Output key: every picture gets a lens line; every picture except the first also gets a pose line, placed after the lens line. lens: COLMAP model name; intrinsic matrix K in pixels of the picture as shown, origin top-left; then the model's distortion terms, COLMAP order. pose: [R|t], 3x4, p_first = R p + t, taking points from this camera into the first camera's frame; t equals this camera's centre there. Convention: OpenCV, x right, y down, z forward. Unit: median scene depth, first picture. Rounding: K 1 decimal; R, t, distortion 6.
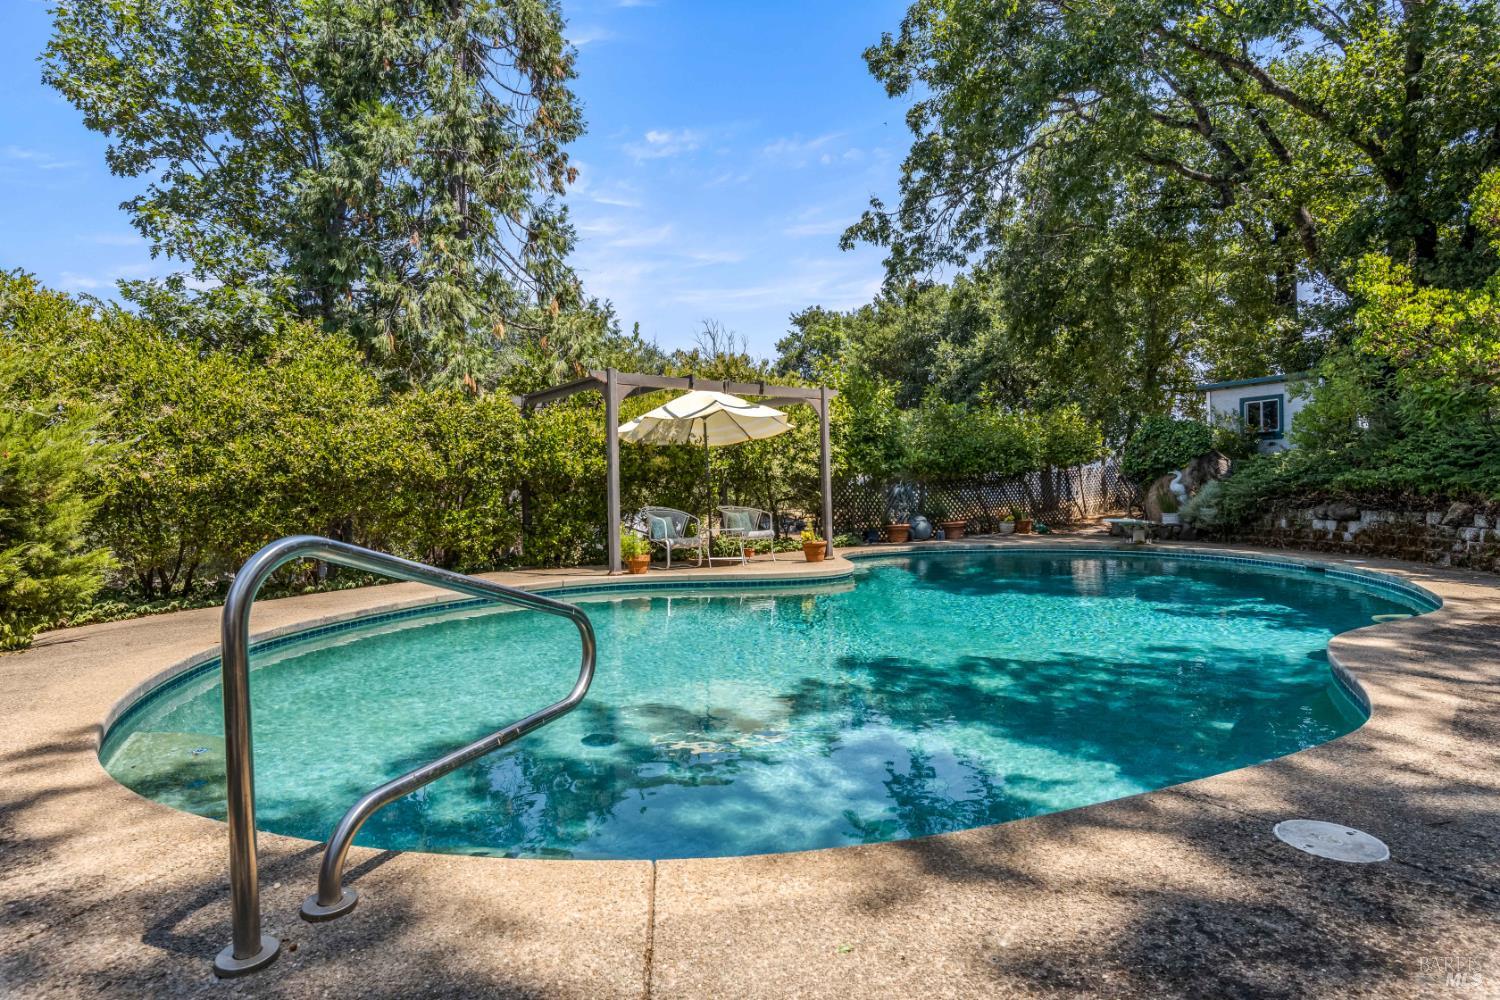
lens RADIAL K [[881.7, 0, 746.8], [0, 881.7, 499.7], [0, 0, 1]] dist [0.003570, 0.002398]
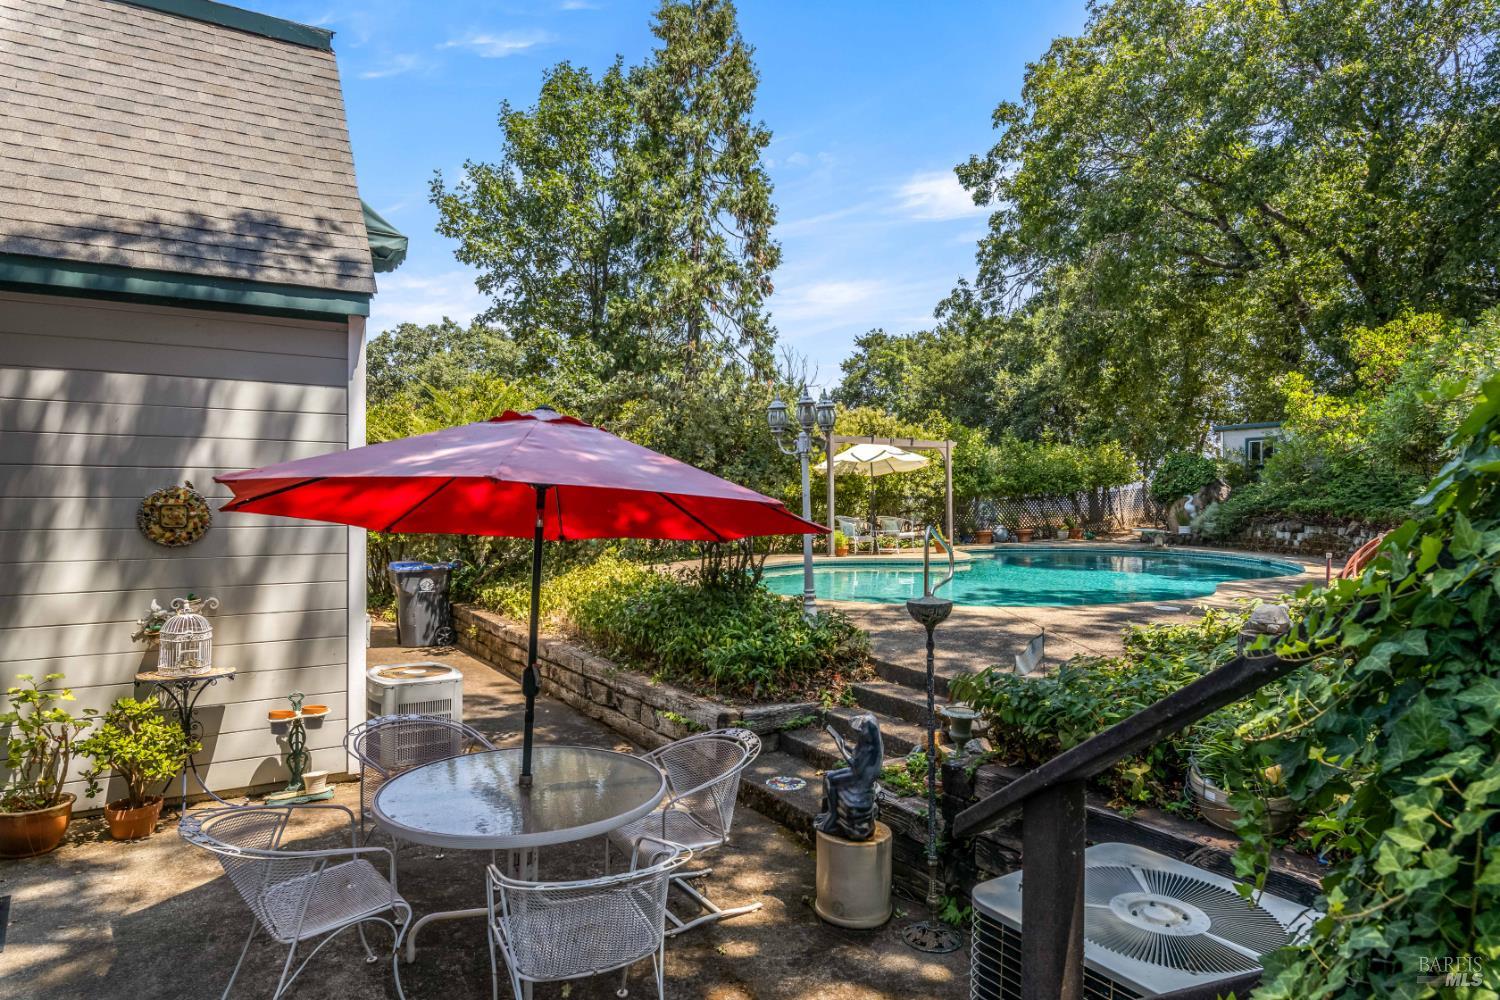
lens RADIAL K [[906.7, 0, 753.3], [0, 906.7, 501.7], [0, 0, 1]] dist [0.008754, 0.002207]
pose [[0.999444, 0.015384, -0.029575, -0.131858], [-0.015511, 0.999871, -0.004084, -0.005327], [0.029508, 0.004540, 0.999554, -0.384116]]
